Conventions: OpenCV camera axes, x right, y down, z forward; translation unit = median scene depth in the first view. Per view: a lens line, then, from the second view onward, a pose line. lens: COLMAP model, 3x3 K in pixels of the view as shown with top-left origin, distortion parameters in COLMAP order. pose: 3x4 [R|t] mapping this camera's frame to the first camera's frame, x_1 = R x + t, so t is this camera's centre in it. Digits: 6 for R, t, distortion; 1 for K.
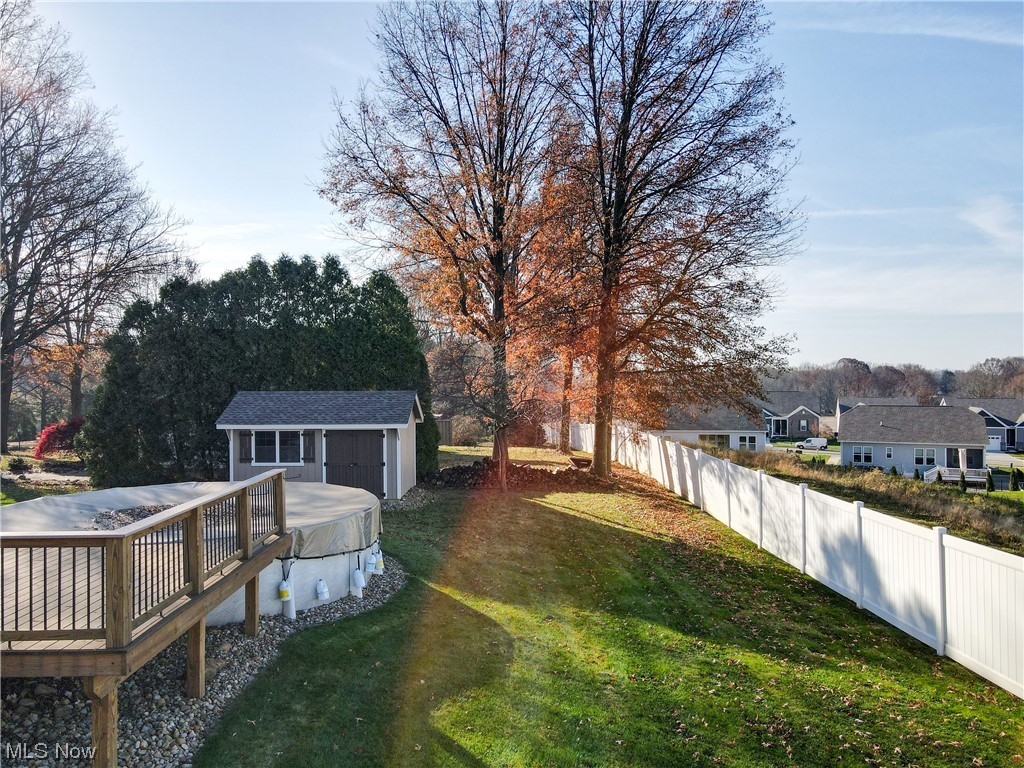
lens RADIAL K [[729.8, 0, 514.2], [0, 729.8, 389.6], [0, 0, 1]] dist [0.005970, 0.001337]
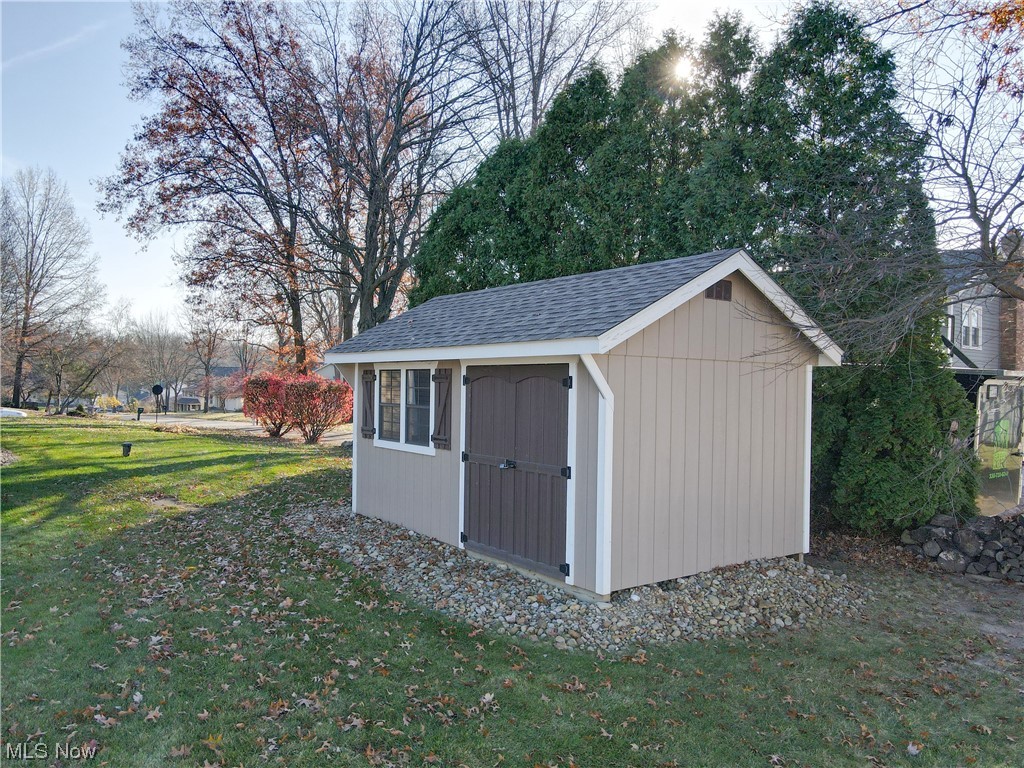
lens RADIAL K [[729.8, 0, 514.2], [0, 729.8, 389.6], [0, 0, 1]] dist [0.005970, 0.001337]
pose [[0.609081, 0.015688, -0.792953, 0.115962], [-0.019157, 0.999804, 0.005066, 0.136529], [0.792877, 0.012105, 0.609262, 1.653910]]
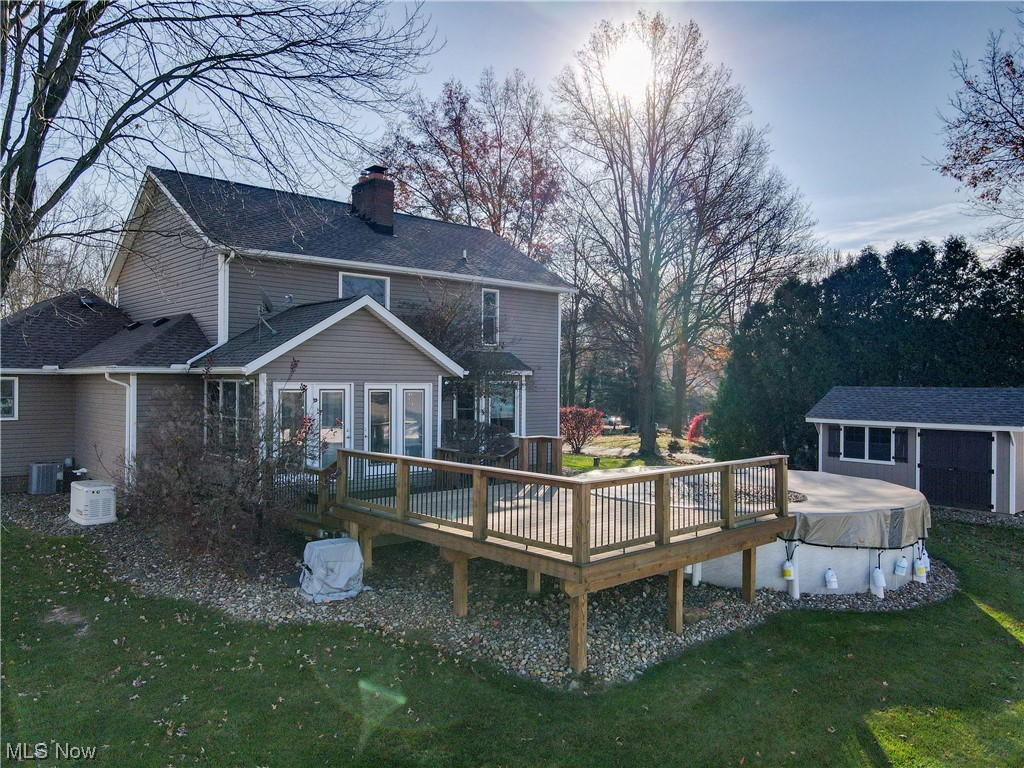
lens RADIAL K [[725.6, 0, 512.0], [0, 725.6, 384.0], [0, 0, 1]] dist [0.000066, -0.003395]
pose [[0.667911, 0.010107, -0.744172, 0.169628], [-0.012124, 0.999923, 0.002699, 0.004430], [0.744142, 0.007220, 0.667982, -0.007778]]
